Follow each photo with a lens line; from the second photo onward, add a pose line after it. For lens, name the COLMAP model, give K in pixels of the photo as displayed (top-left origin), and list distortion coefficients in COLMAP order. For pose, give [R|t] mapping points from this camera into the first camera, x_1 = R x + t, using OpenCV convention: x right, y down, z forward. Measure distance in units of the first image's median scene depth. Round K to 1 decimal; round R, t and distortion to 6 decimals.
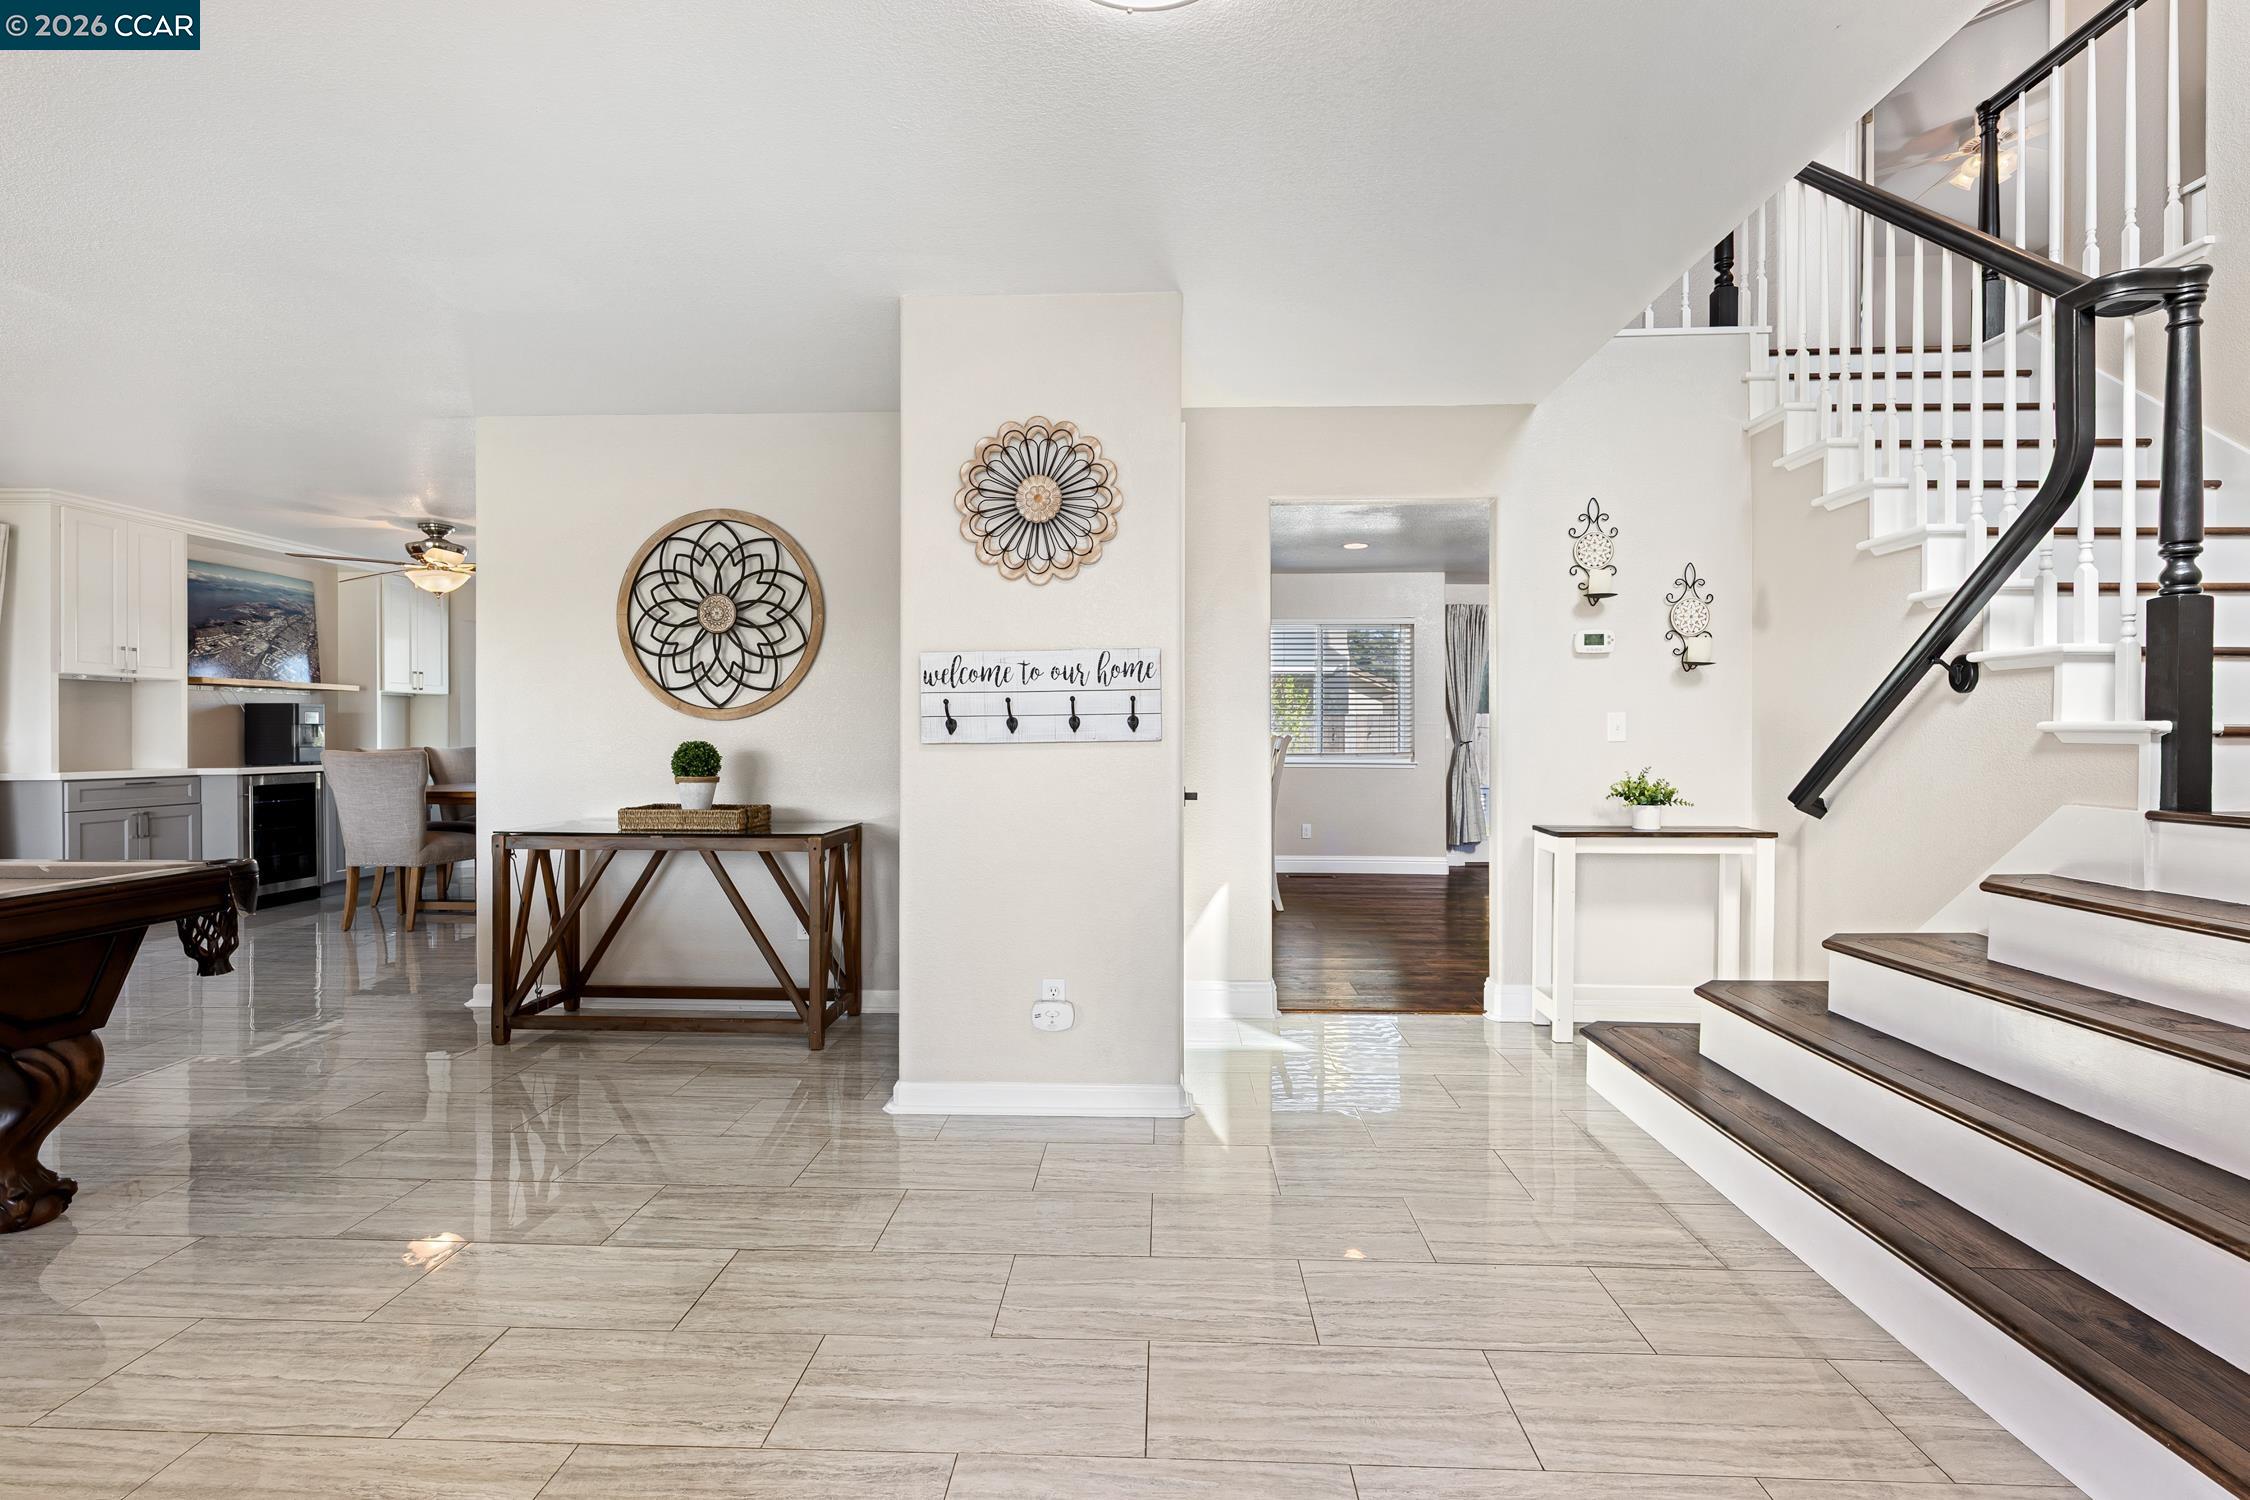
lens RADIAL K [[1006.0, 0, 1124.1], [0, 1006.0, 738.6], [0, 0, 1]] dist [0.000335, 0.000135]
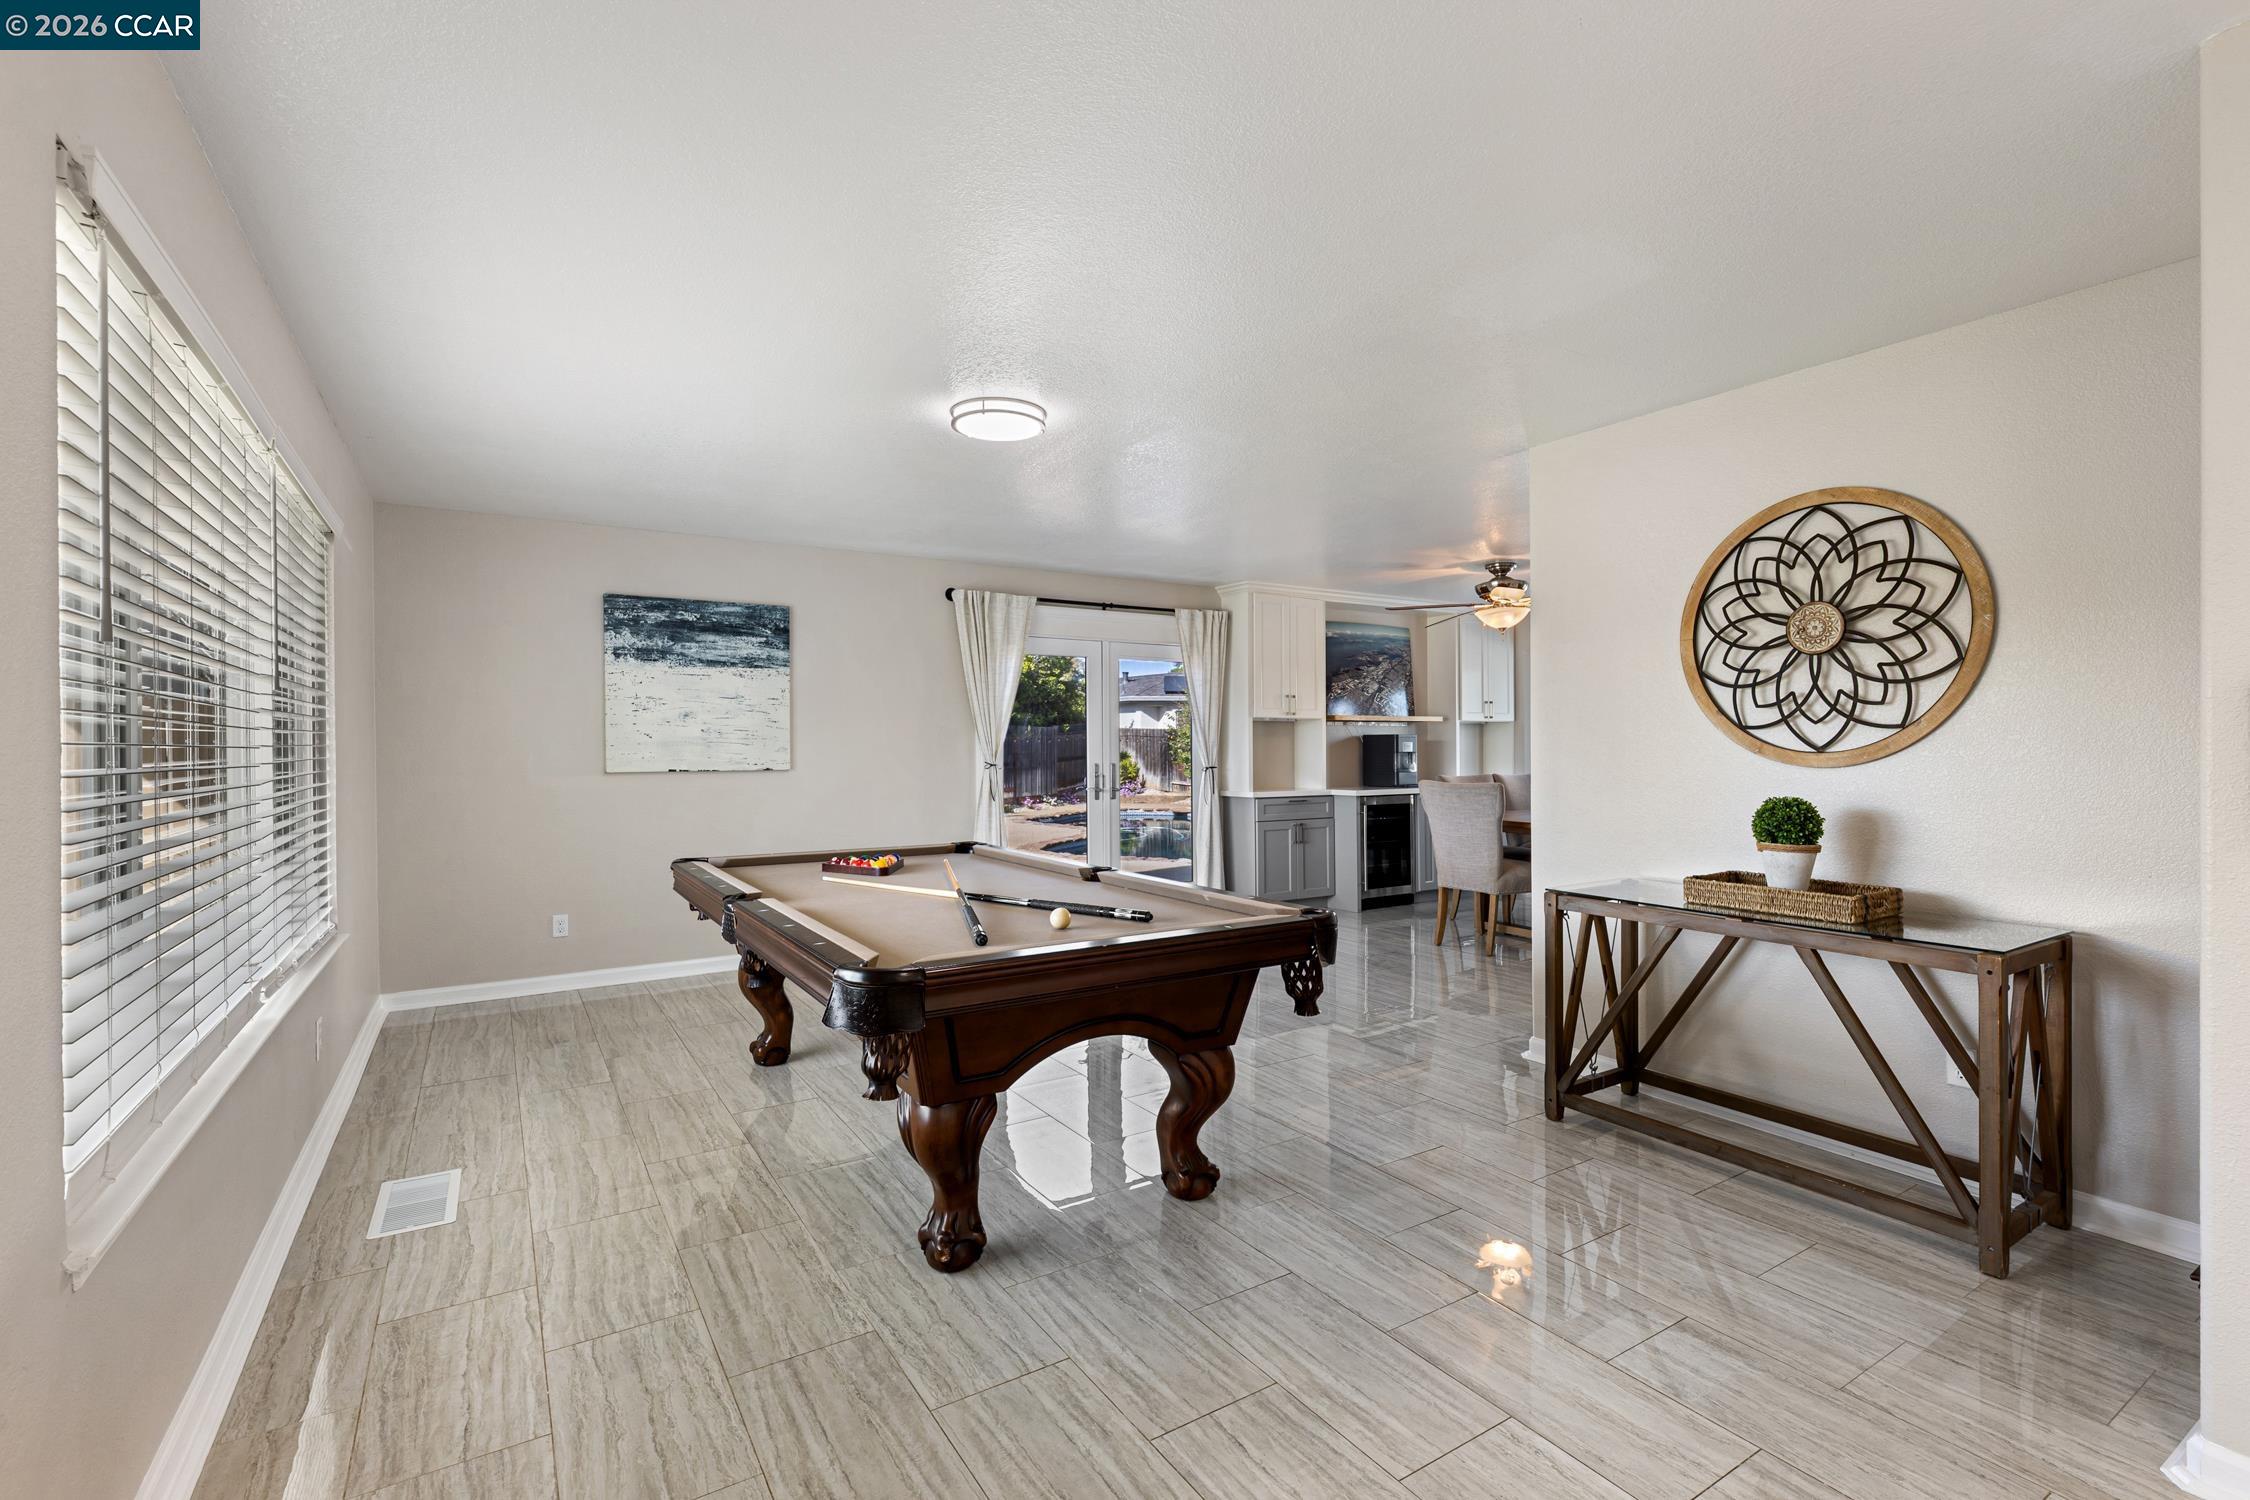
lens RADIAL K [[1006.0, 0, 1124.1], [0, 1006.0, 738.6], [0, 0, 1]] dist [0.000335, 0.000135]
pose [[0.567316, -0.007162, -0.823469, -0.074849], [-0.001173, 0.999954, -0.009505, -0.032760], [0.823499, 0.006358, 0.567282, 0.137937]]
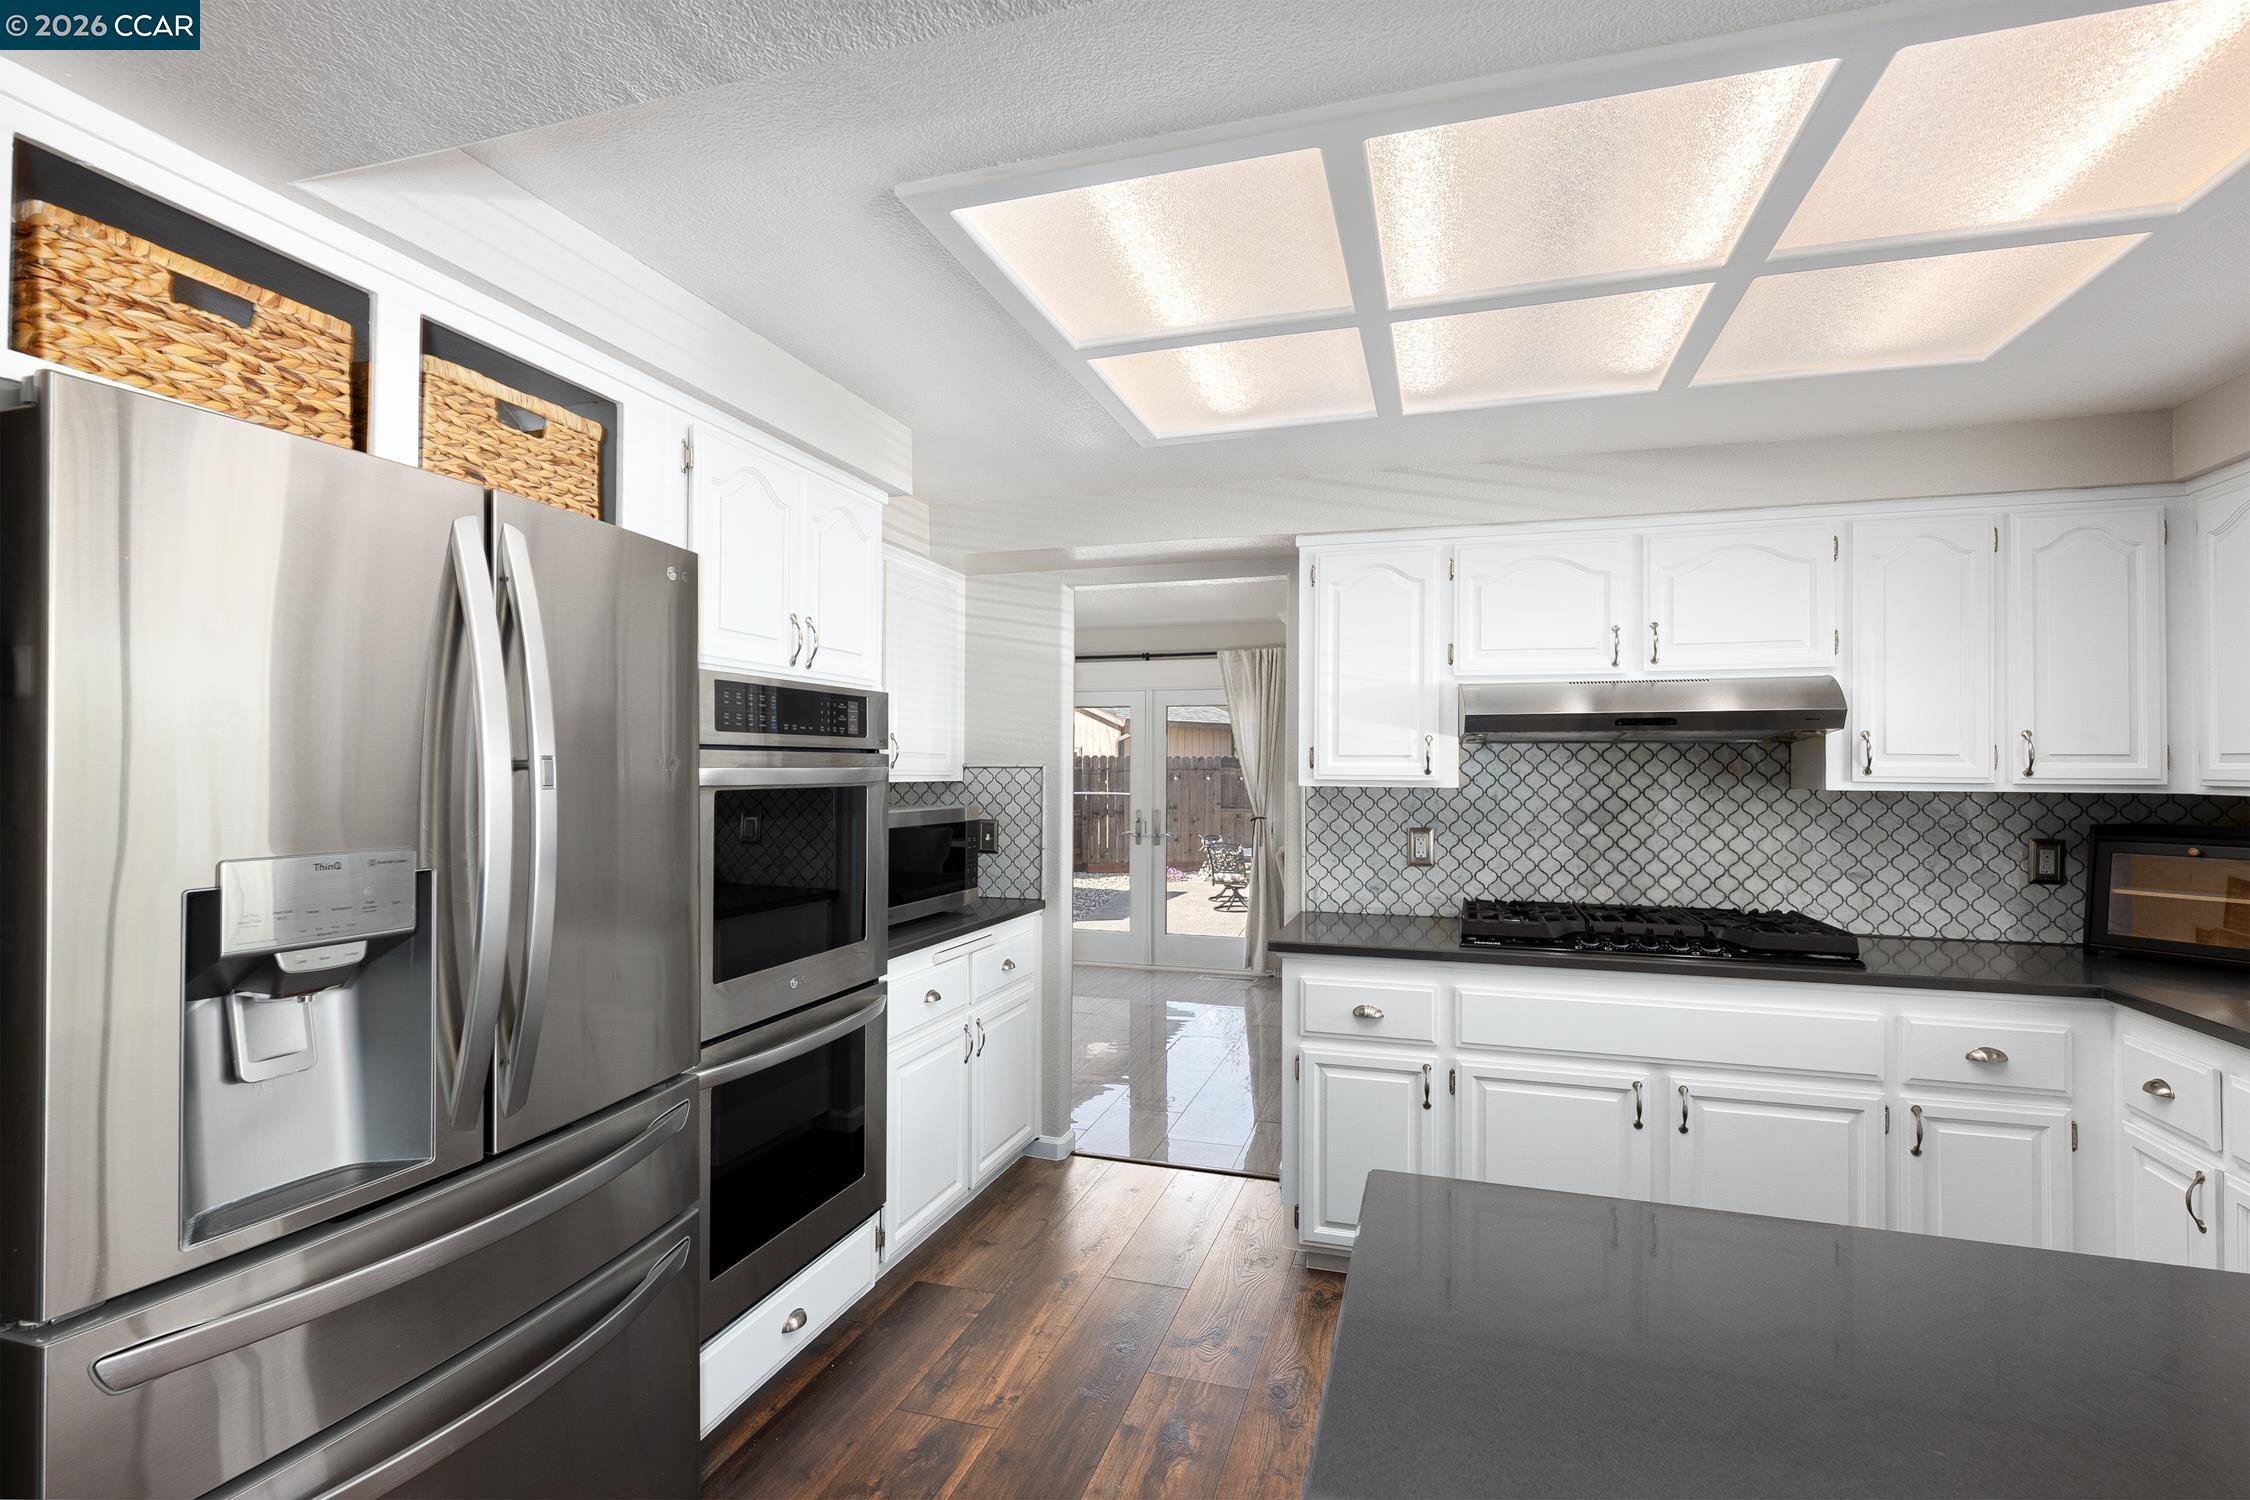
lens RADIAL K [[1004.9, 0, 1131.2], [0, 1004.9, 760.5], [0, 0, 1]] dist [0.001347, 0.000016]
pose [[-0.259311, -0.011726, -0.965723, 0.200920], [-0.008975, 0.999912, -0.009731, -0.076057], [0.965752, 0.006144, -0.259393, 1.535796]]
